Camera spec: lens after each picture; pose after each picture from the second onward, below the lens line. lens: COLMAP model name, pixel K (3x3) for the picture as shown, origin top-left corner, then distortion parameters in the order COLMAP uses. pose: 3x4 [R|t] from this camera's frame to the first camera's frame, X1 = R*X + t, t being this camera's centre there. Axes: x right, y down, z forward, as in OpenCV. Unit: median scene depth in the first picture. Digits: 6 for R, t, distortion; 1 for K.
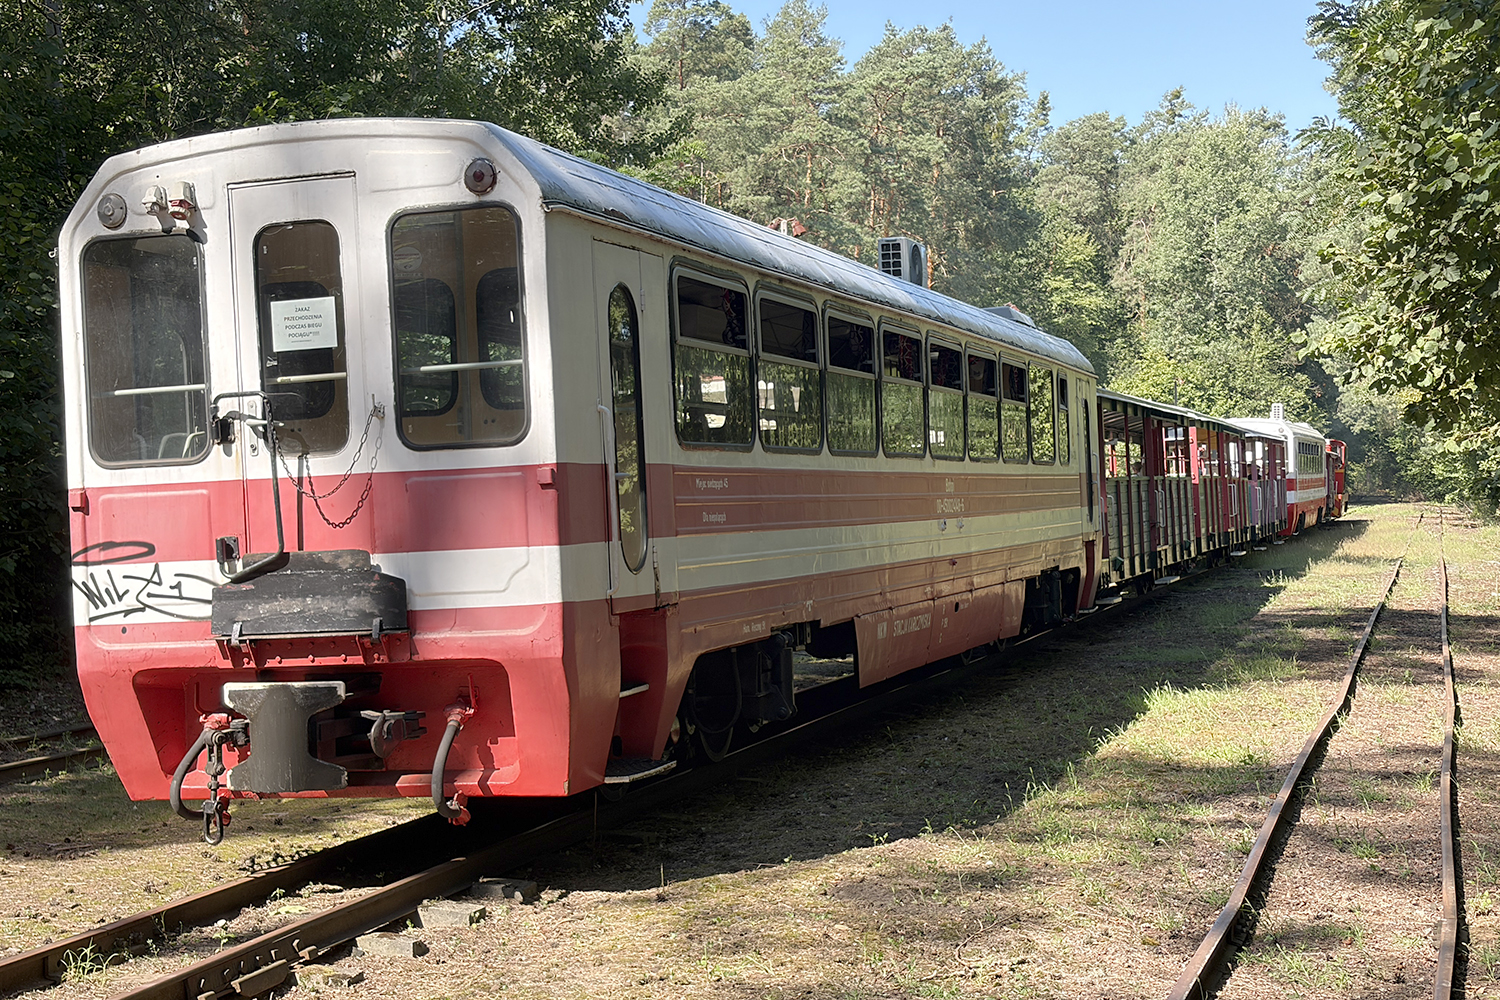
lens RADIAL K [[2275.8, 0, 752.7], [0, 2275.8, 557.7], [0, 0, 1]] dist [0.264462, -1.086584]
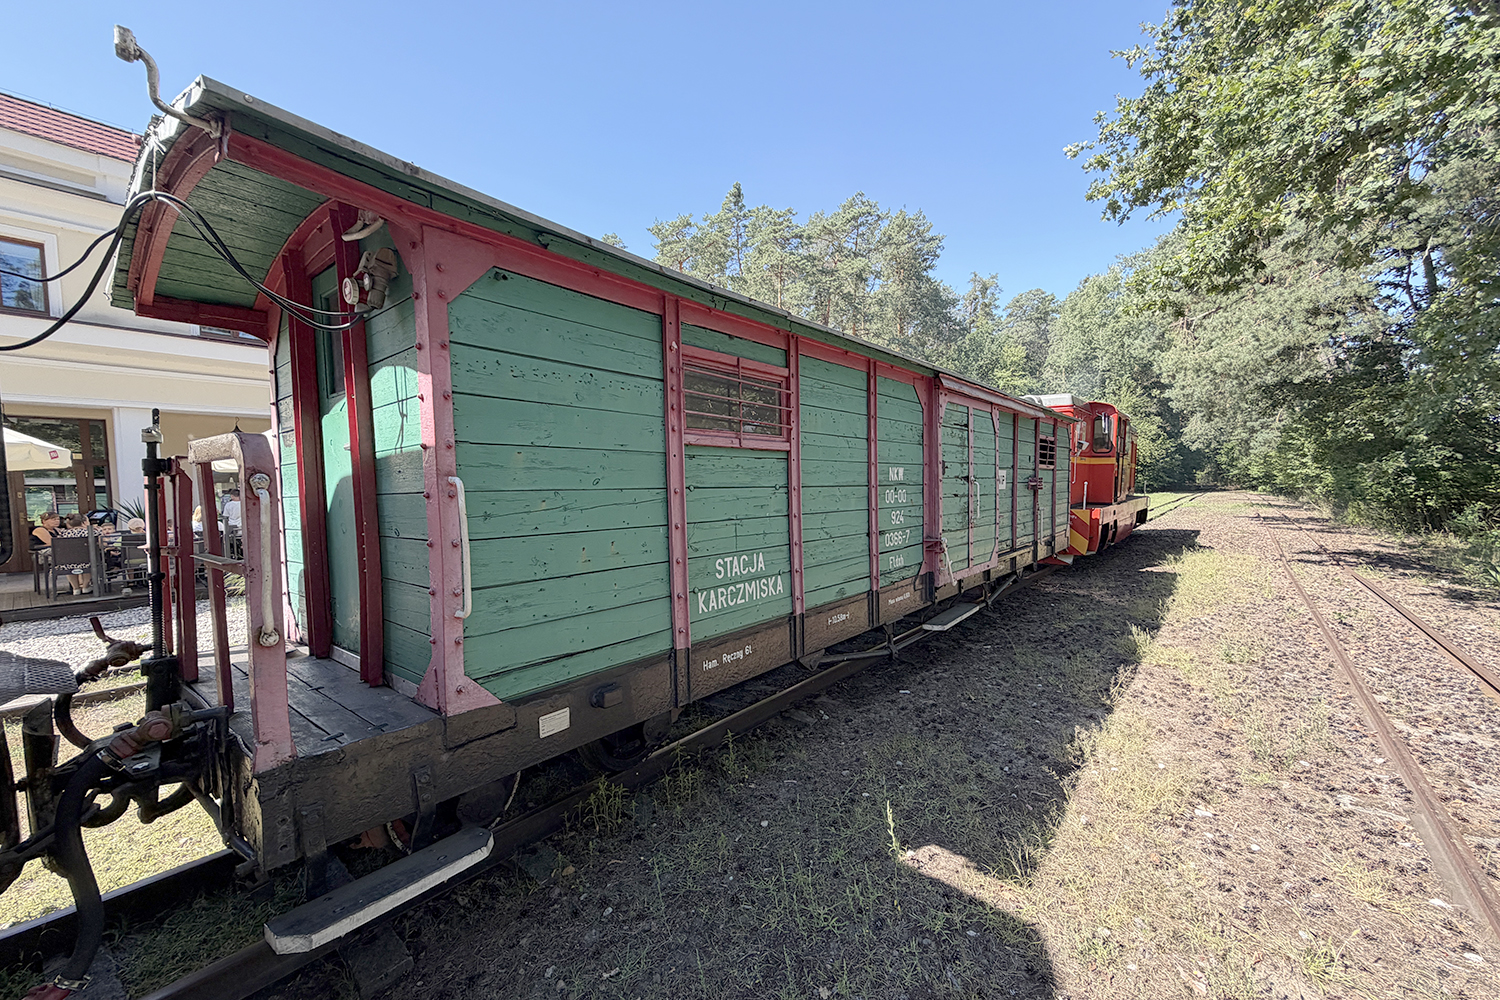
lens RADIAL K [[642.8, 0, 749.5], [0, 642.8, 527.3], [0, 0, 1]] dist [0.024735, -0.000105]
pose [[0.938499, 0.005775, -0.345233, 0.123025], [0.005238, 0.999507, 0.030958, -0.014749], [0.345241, -0.030863, 0.938006, 0.446922]]
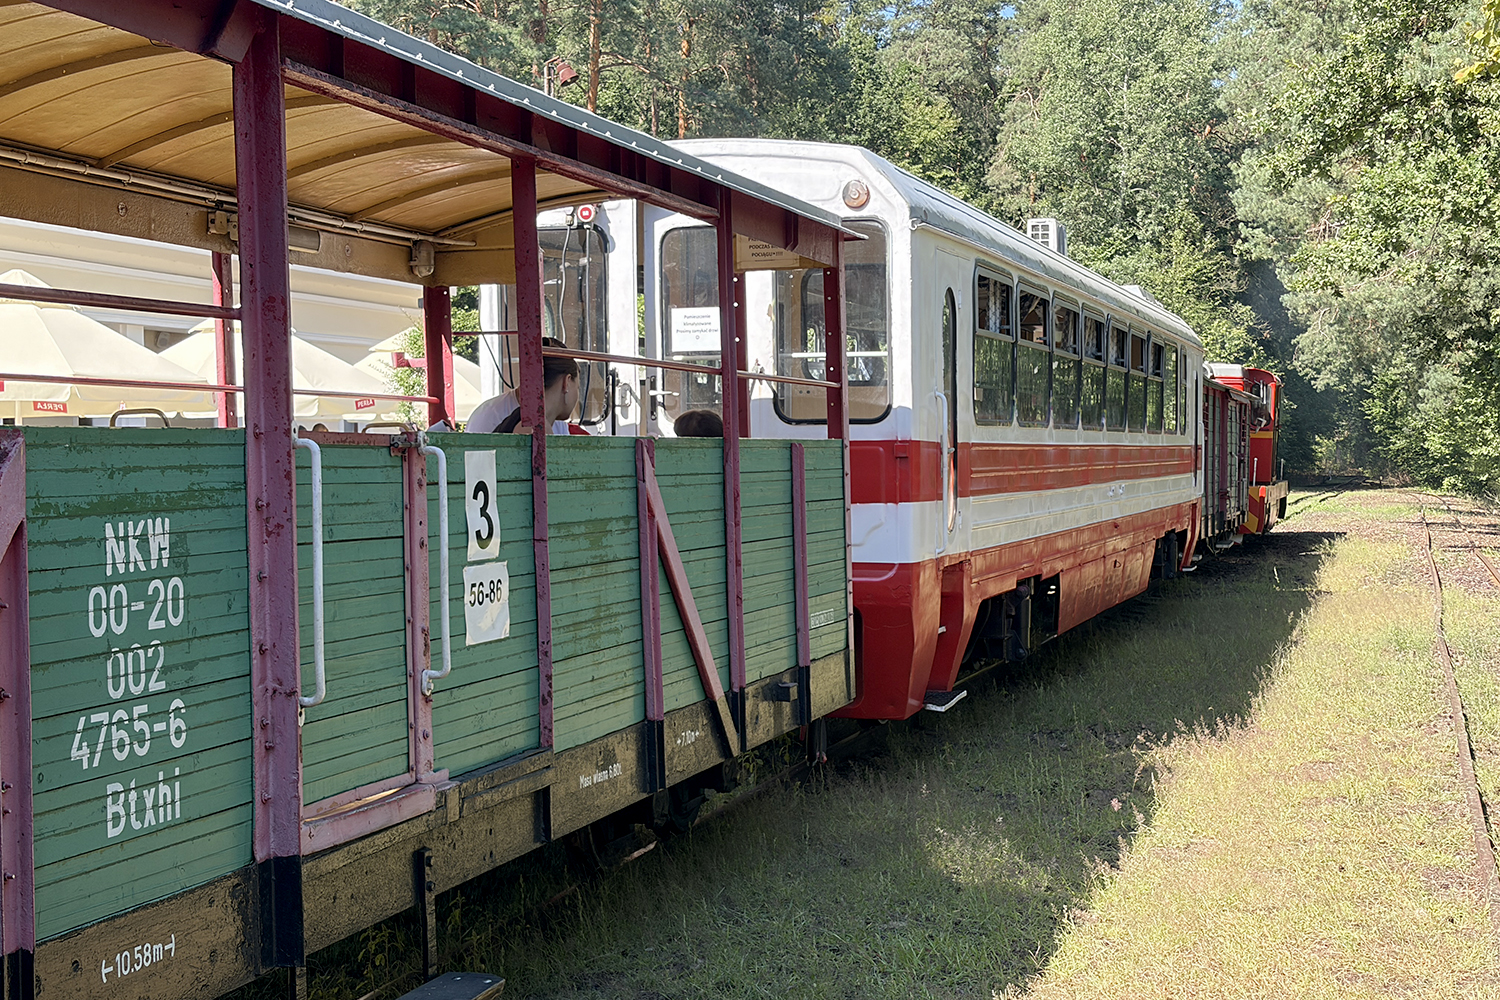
lens RADIAL K [[2275.8, 0, 752.7], [0, 2275.8, 557.7], [0, 0, 1]] dist [0.264462, -1.086584]
pose [[0.999872, 0.010817, 0.011763, 0.080960], [-0.010968, 0.999858, 0.012824, -0.009784], [-0.011622, -0.012951, 0.999849, 0.297149]]
